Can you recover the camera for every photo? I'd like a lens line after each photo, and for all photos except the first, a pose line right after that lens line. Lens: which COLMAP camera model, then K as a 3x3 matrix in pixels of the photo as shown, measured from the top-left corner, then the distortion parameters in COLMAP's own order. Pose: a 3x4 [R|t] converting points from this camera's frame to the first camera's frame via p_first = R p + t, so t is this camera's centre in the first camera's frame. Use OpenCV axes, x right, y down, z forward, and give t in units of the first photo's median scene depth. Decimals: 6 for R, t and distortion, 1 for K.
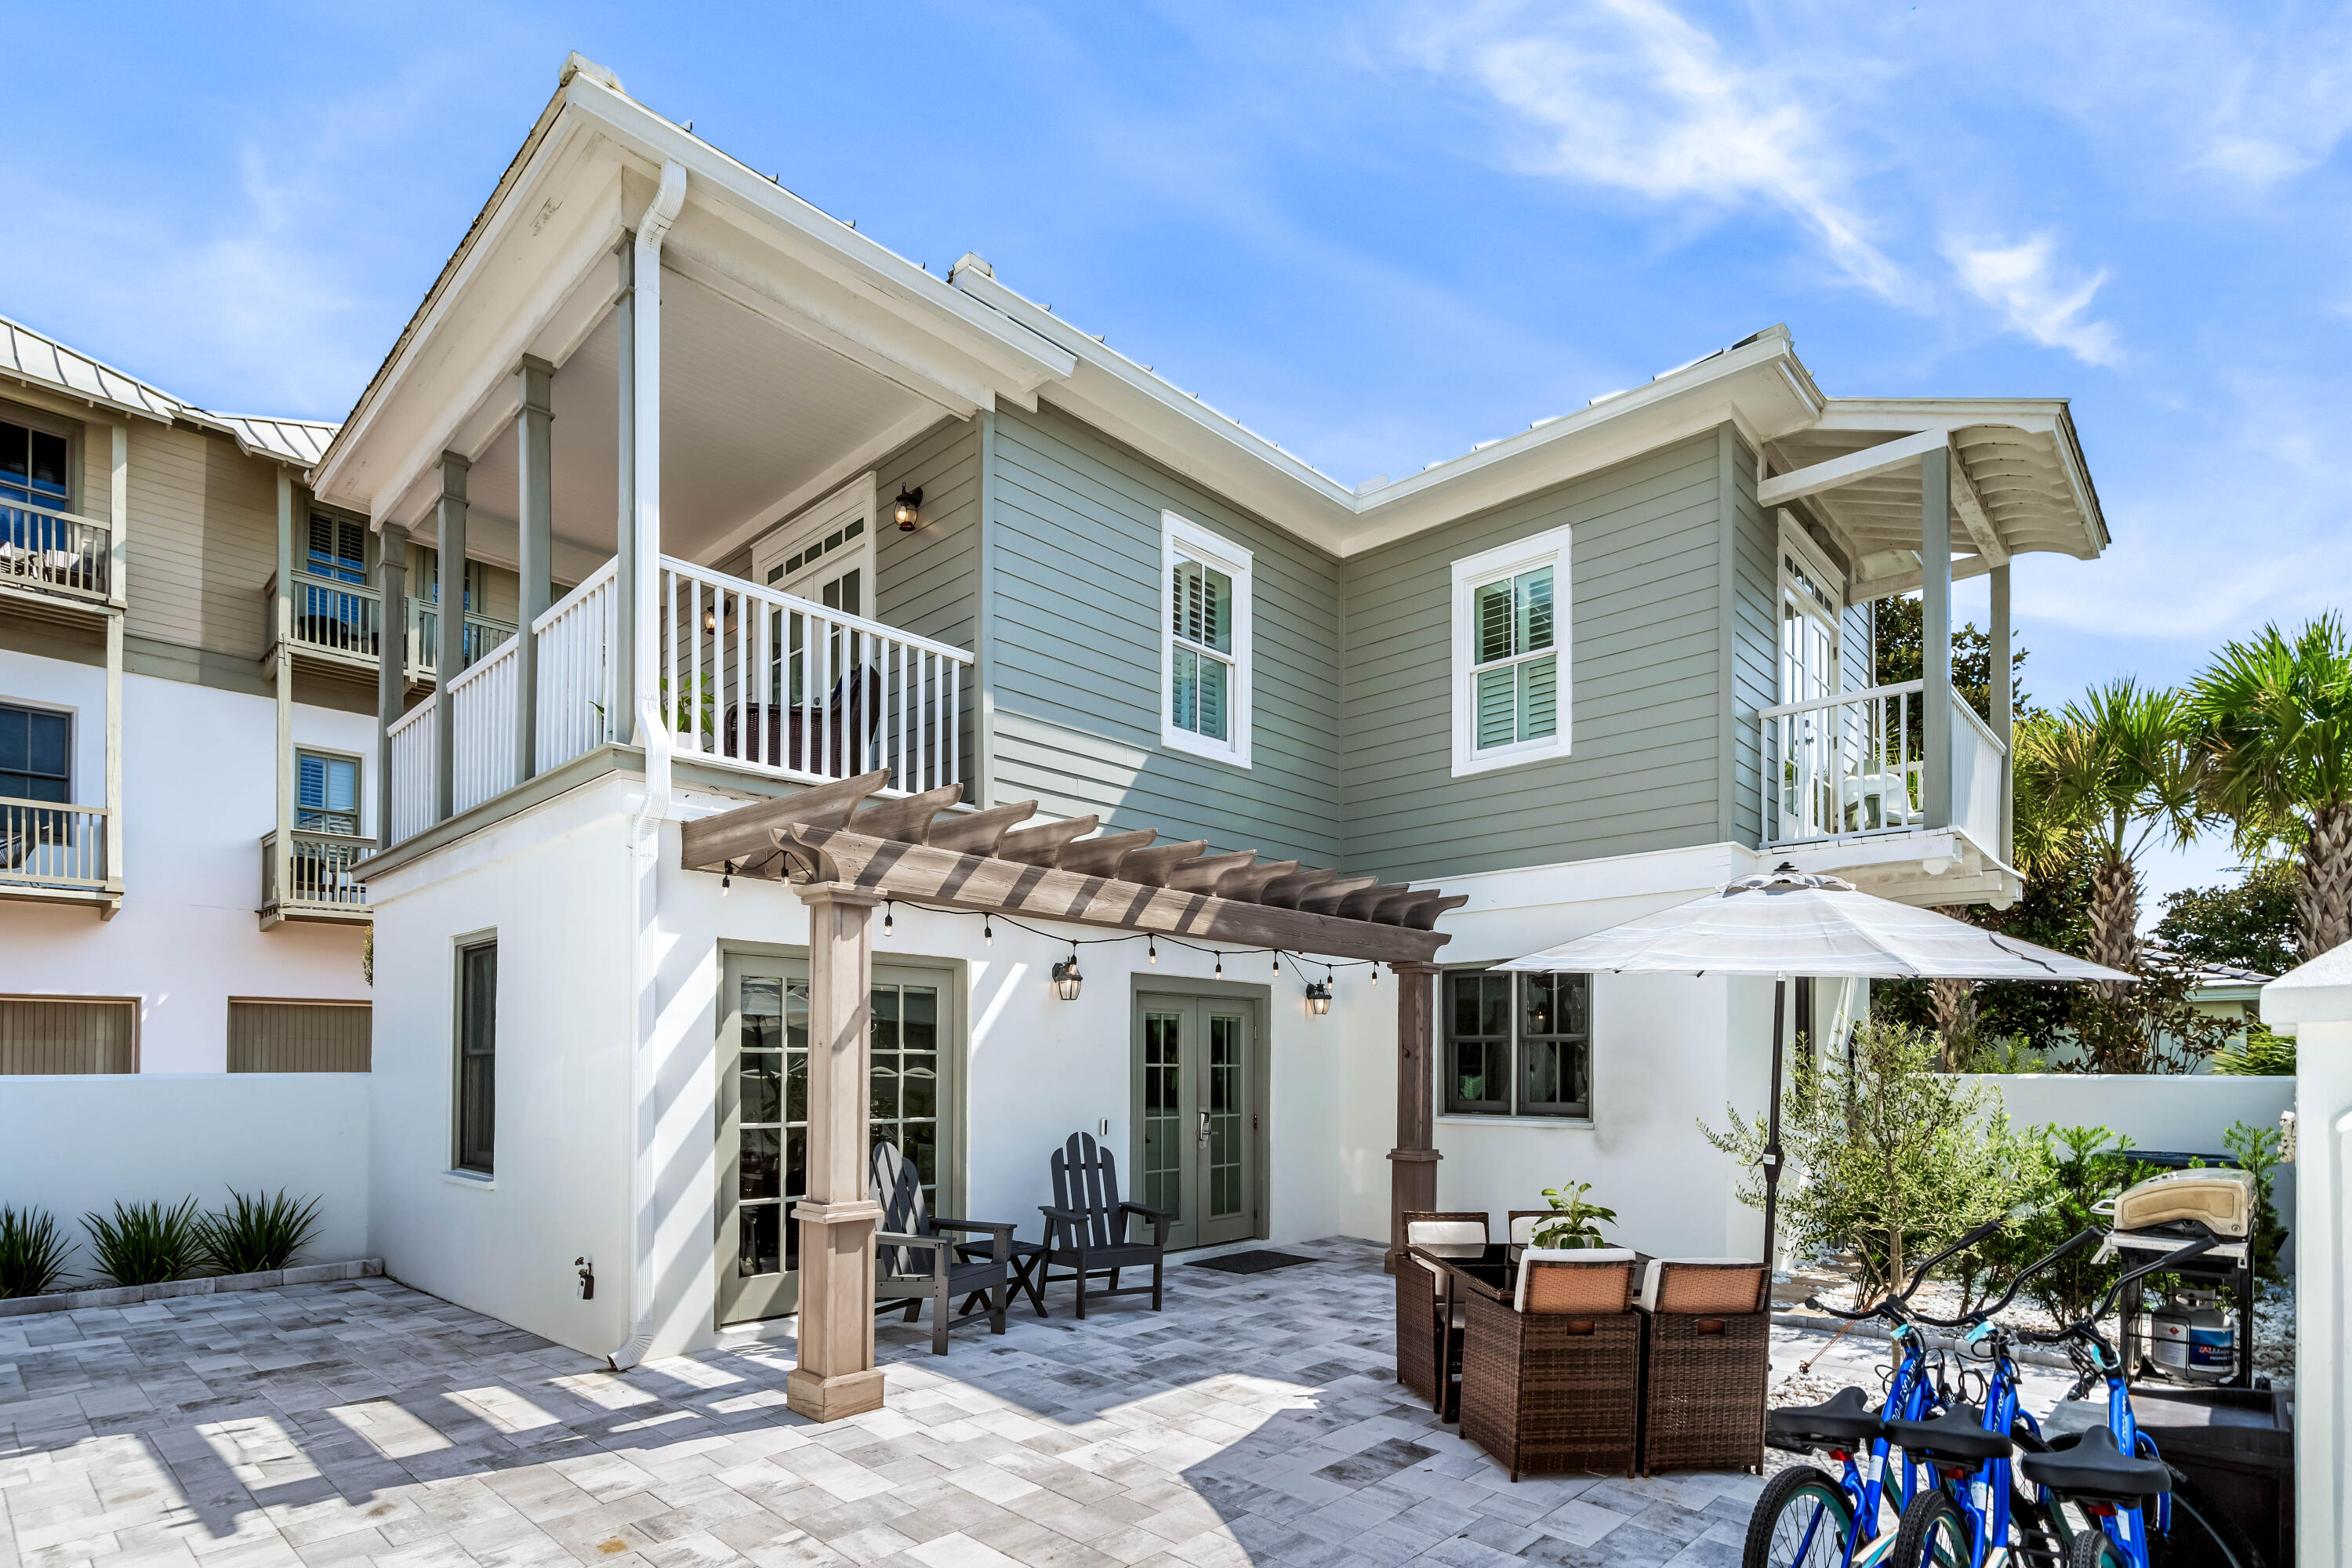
lens RADIAL K [[1173.1, 0, 1180.7], [0, 1173.1, 1042.4], [0, 0, 1]] dist [-0.000433, -0.000537]
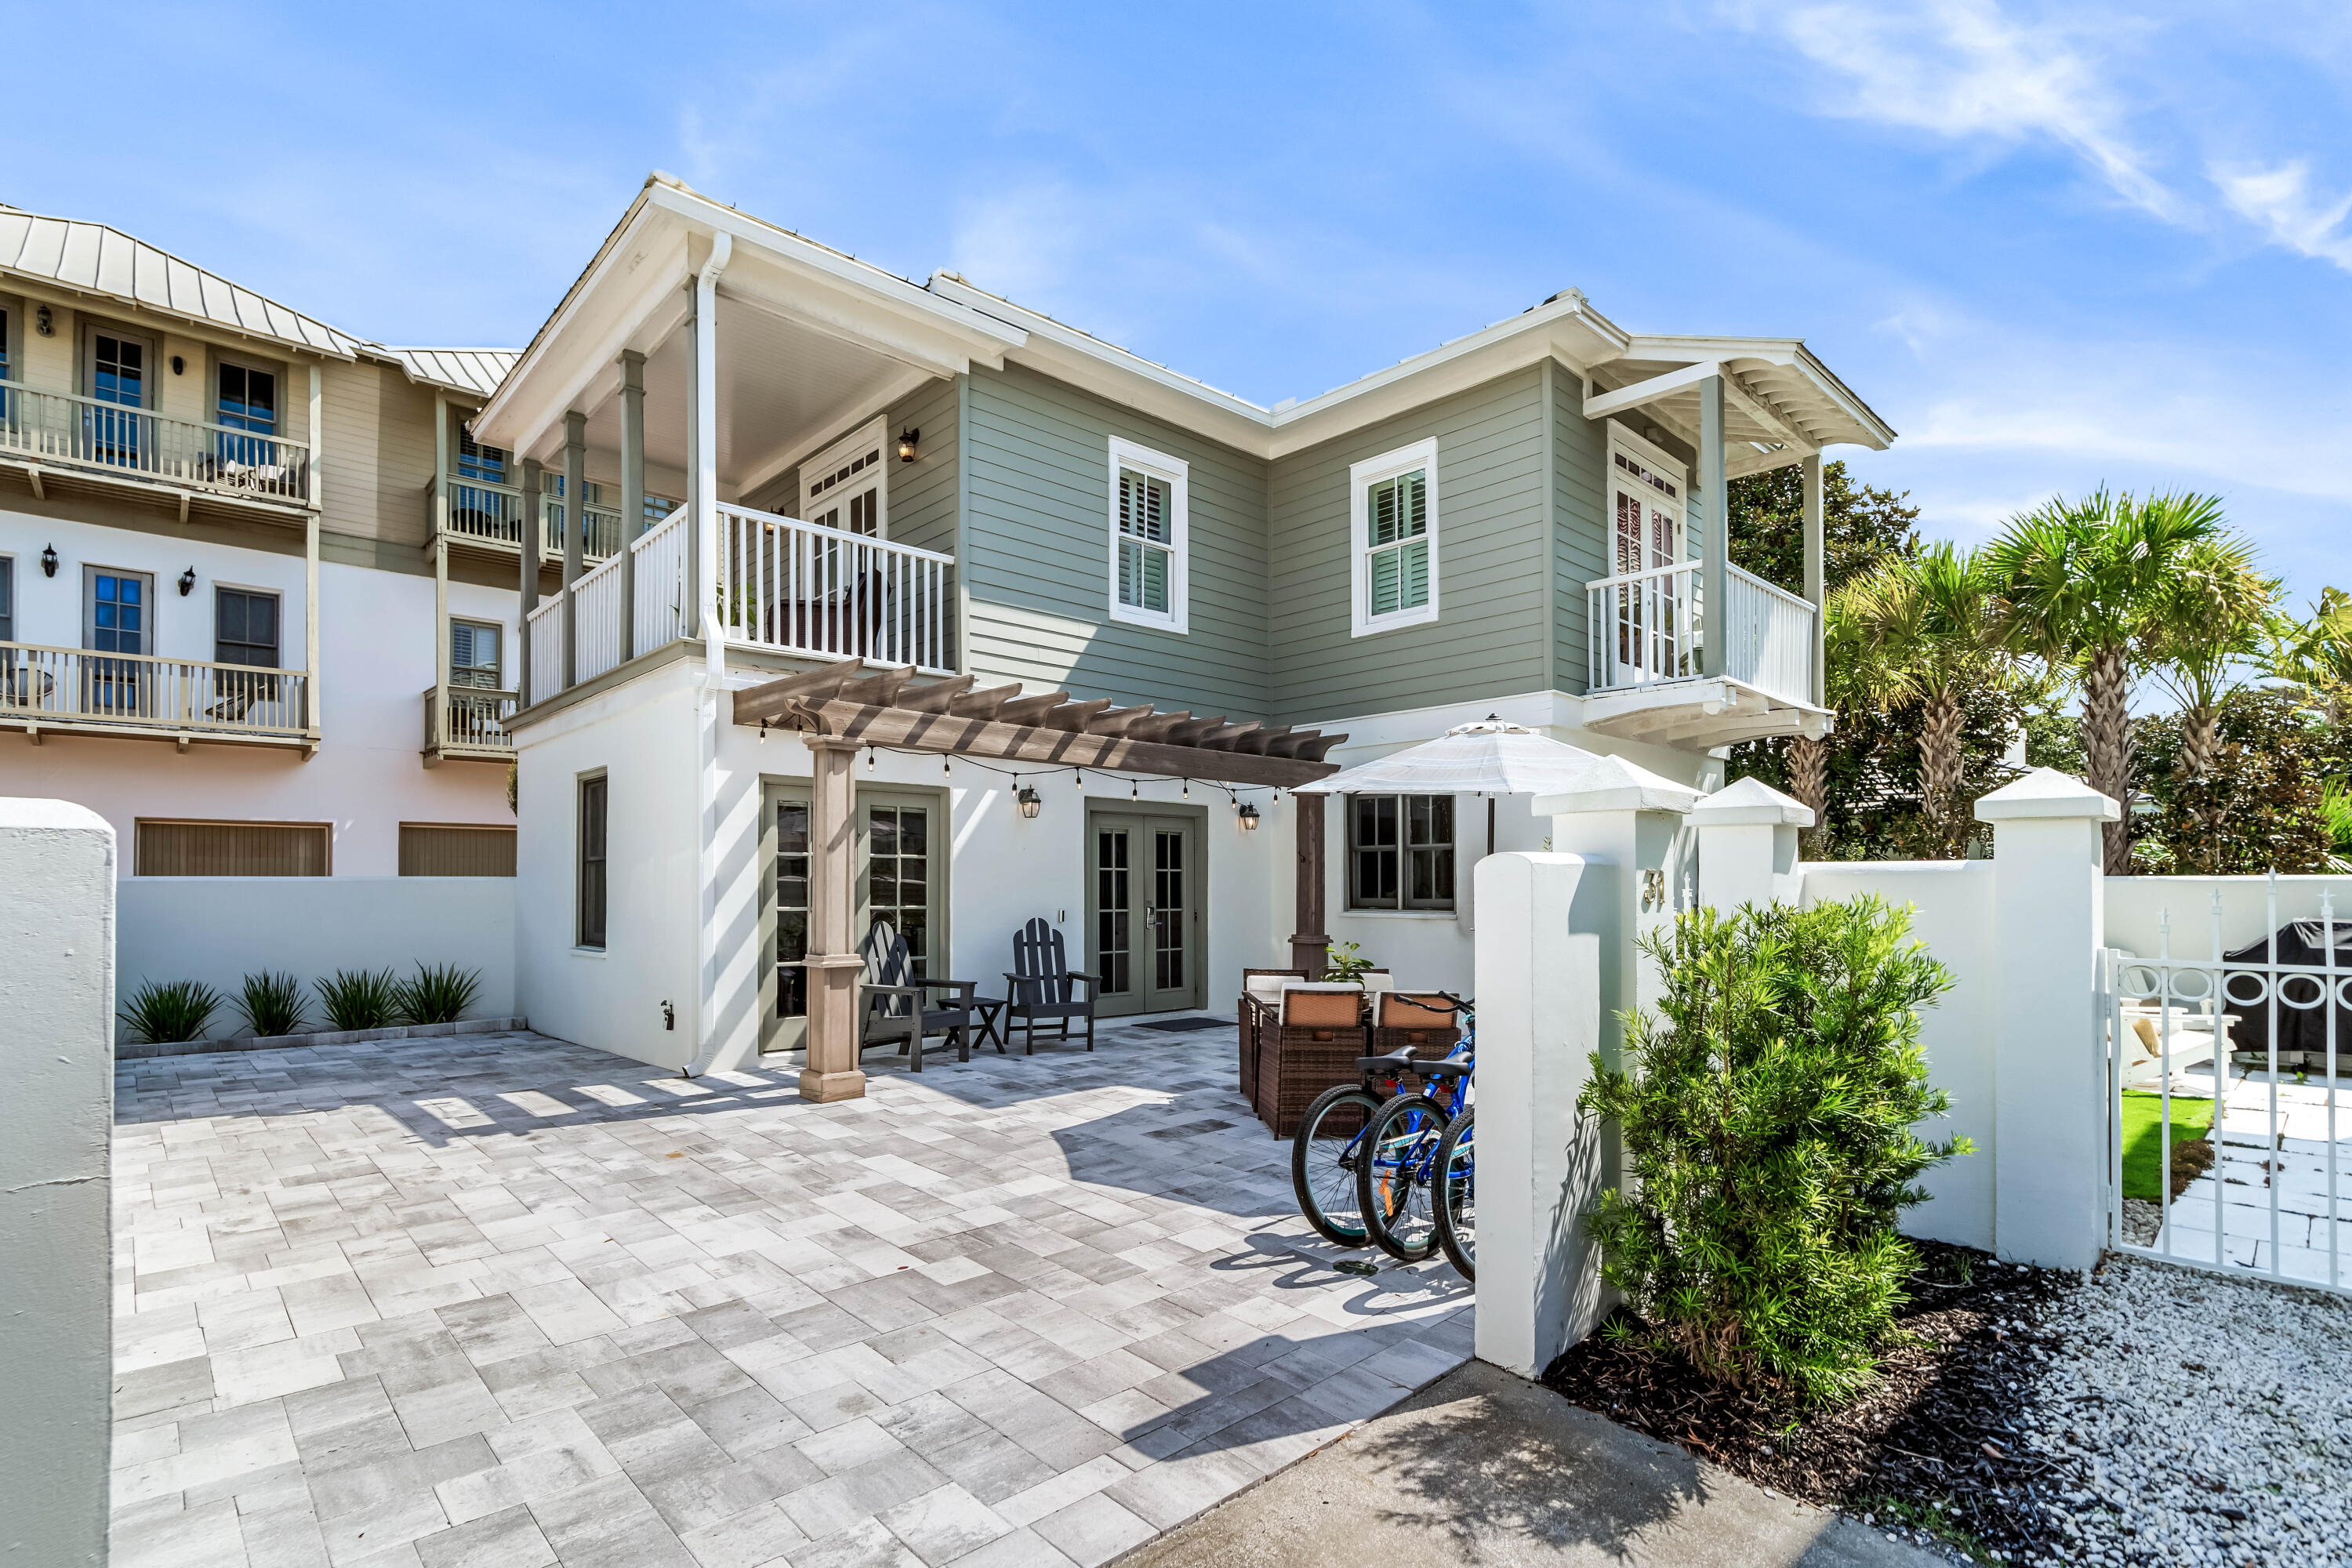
lens RADIAL K [[1104.5, 0, 1172.6], [0, 1104.5, 868.6], [0, 0, 1]] dist [-0.001081, 0.000380]
pose [[0.998201, -0.002931, -0.059887, 0.142892], [0.003143, 0.999989, 0.003452, 0.017536], [0.059877, -0.003634, 0.998199, -0.231602]]
